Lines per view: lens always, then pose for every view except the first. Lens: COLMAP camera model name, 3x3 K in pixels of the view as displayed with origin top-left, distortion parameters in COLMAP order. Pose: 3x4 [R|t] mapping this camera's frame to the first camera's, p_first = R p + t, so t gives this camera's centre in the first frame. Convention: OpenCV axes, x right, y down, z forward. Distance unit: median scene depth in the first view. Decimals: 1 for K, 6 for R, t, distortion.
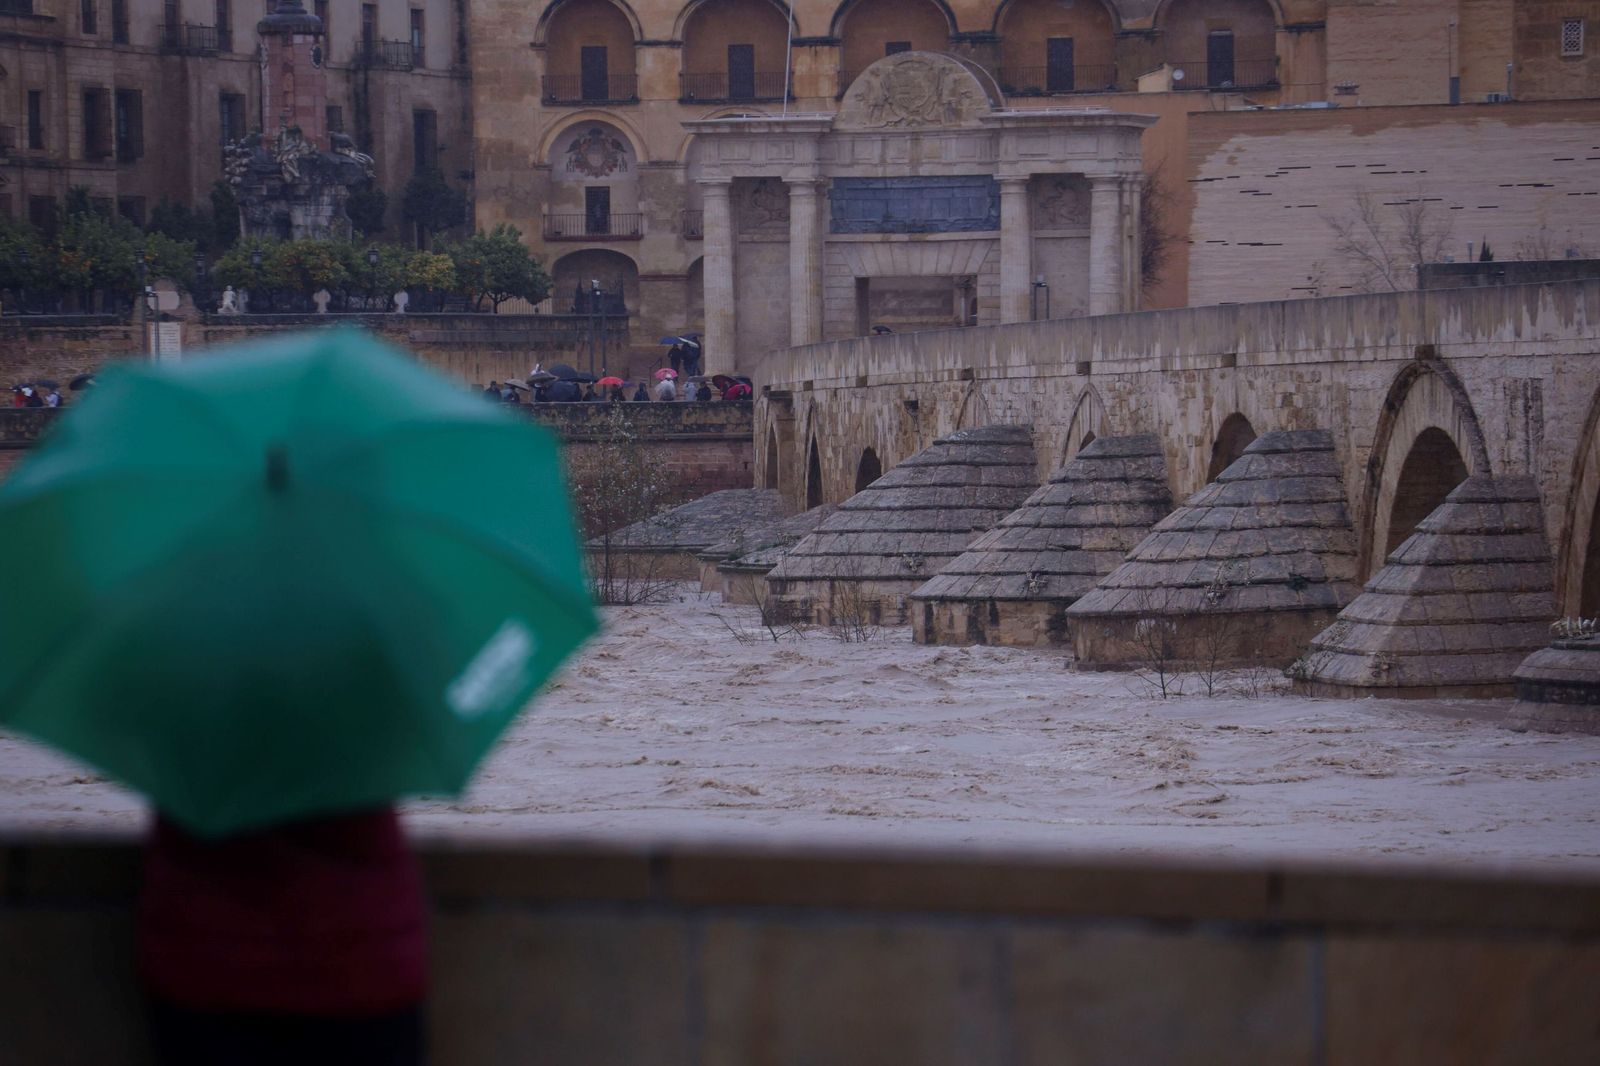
lens RADIAL K [[9732.8, 0, 798.9], [0, 9732.8, 532.2], [0, 0, 1]] dist [3.357158, -0.023721]
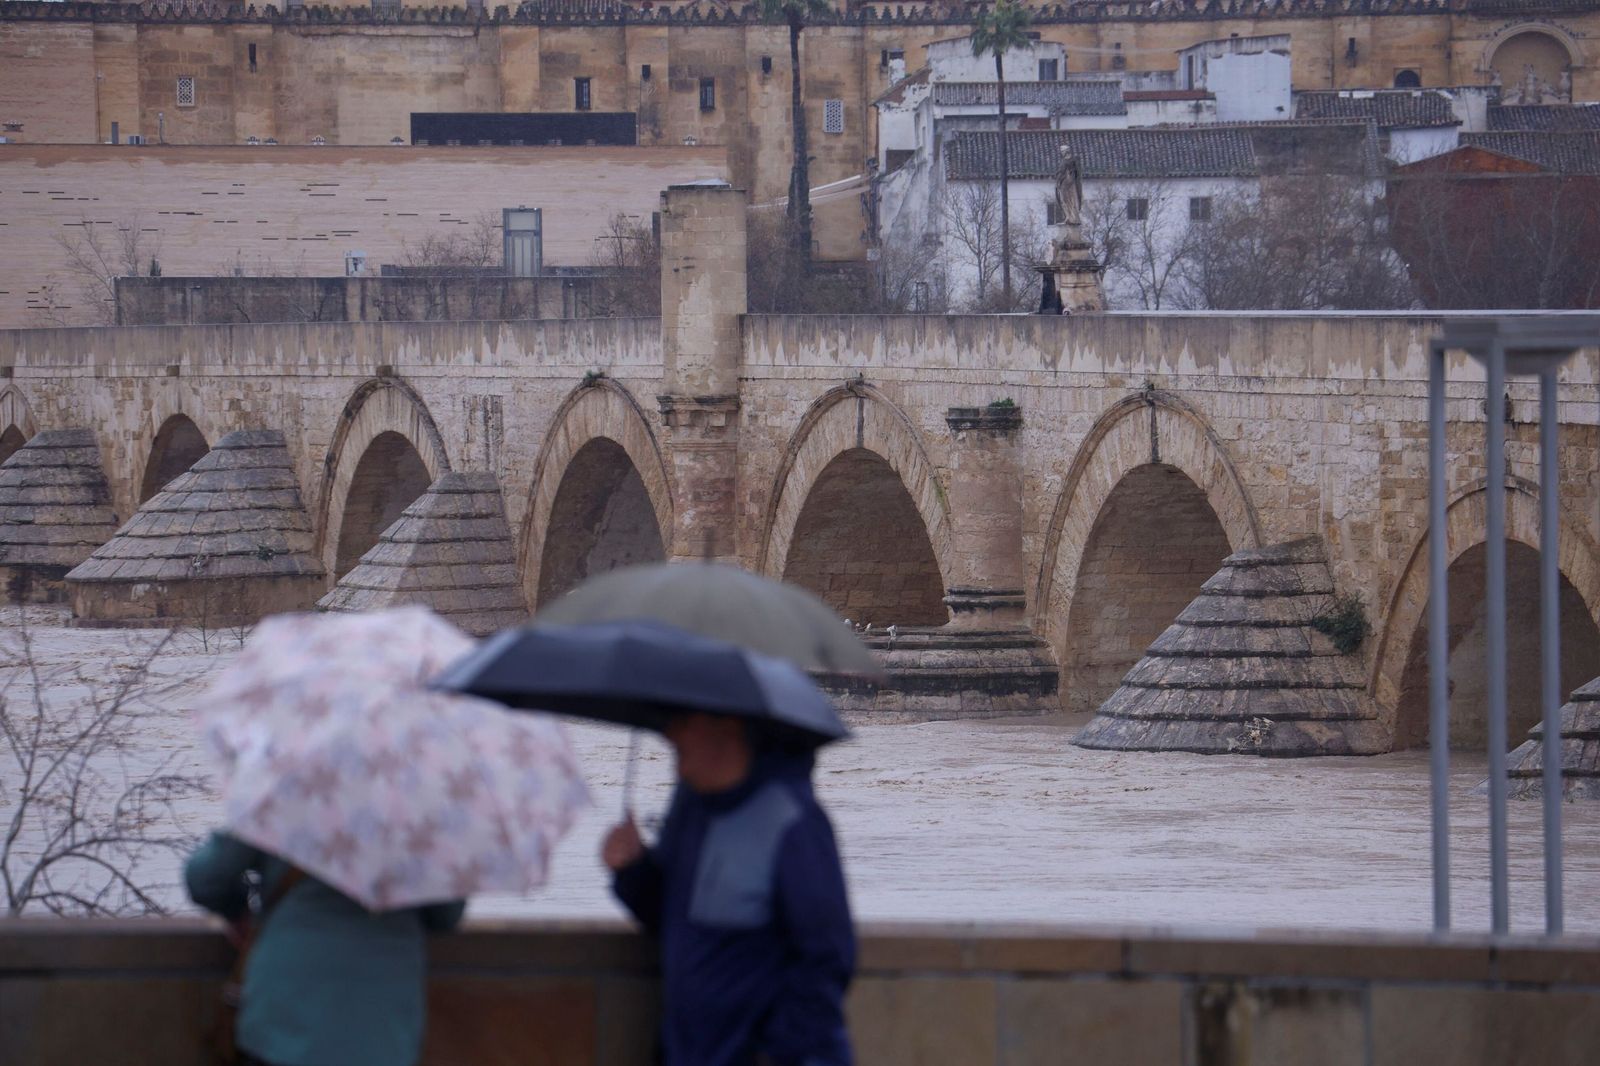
lens RADIAL K [[8162.4, 0, 789.7], [0, 8162.4, 558.1], [0, 0, 1]] dist [2.014675, 1.170228]
pose [[0.983261, -0.000246, 0.182203, -0.066008], [-0.001557, 0.999951, 0.009753, -0.004116], [-0.182196, -0.009874, 0.983213, -0.030328]]
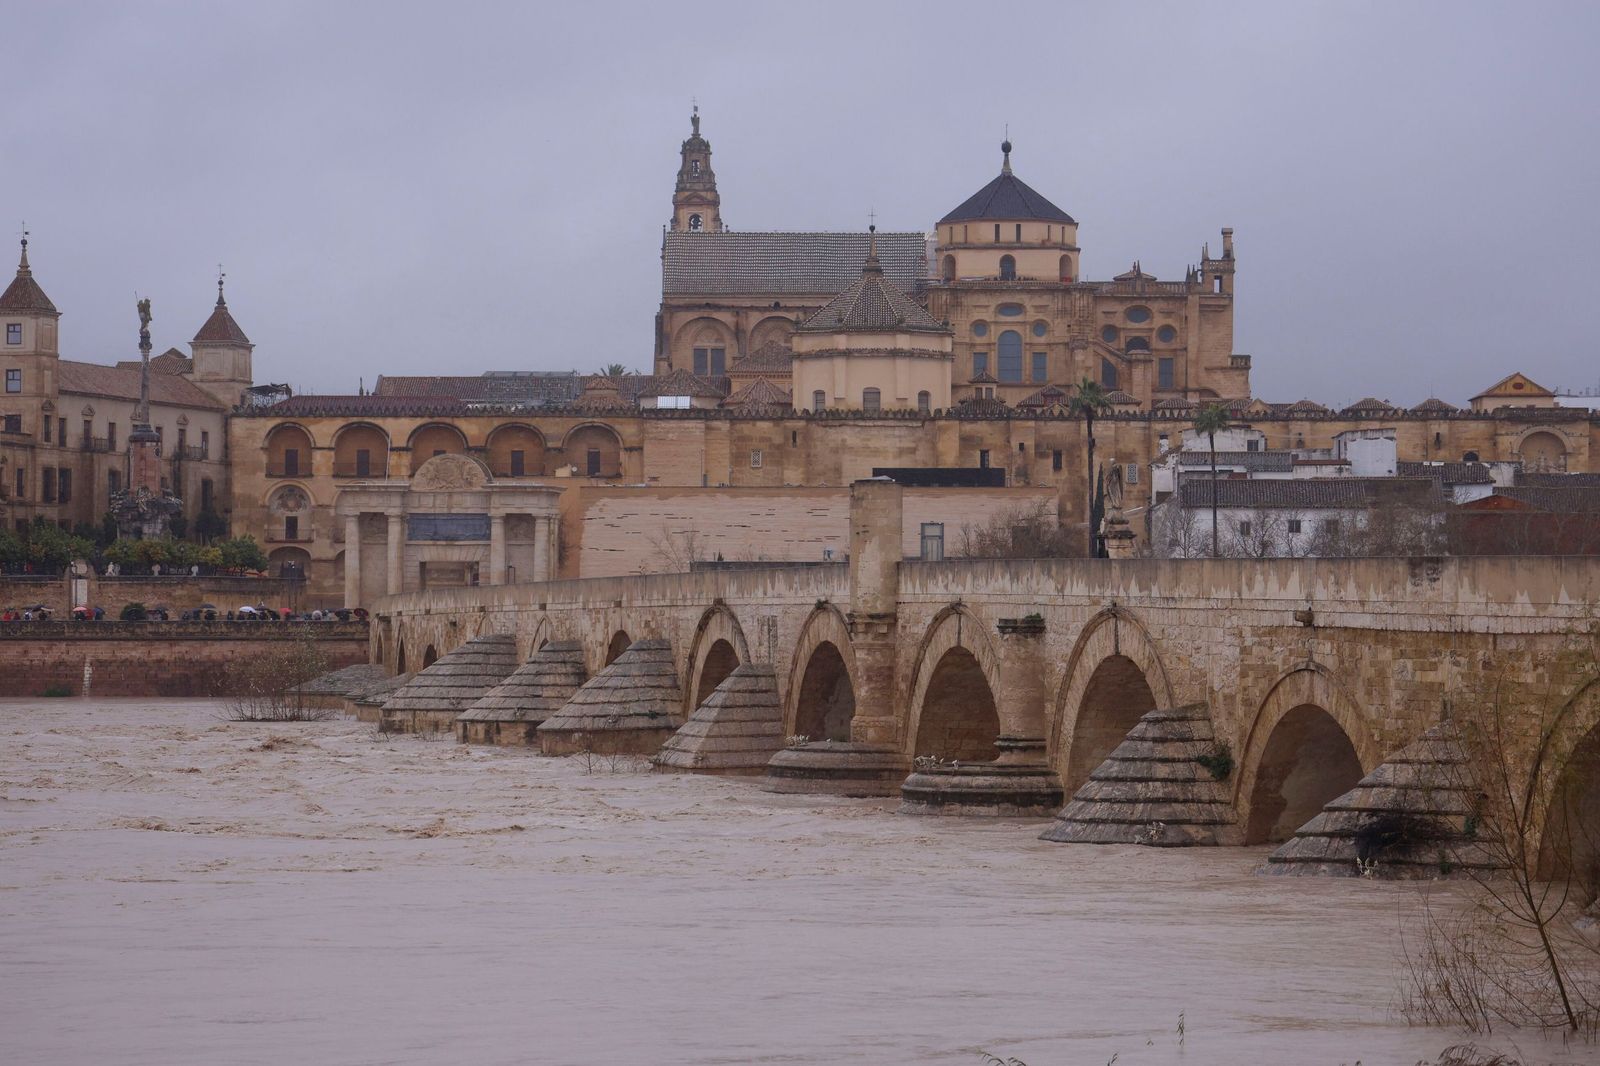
lens RADIAL K [[4551.6, 0, 801.7], [0, 4551.6, 579.3], [0, 0, 1]] dist [0.169980, 2.012609]
pose [[0.995523, 0.016717, 0.093029, -0.005335], [-0.014498, 0.999595, -0.024478, -0.000254], [-0.093401, 0.023019, 0.995362, 0.063877]]
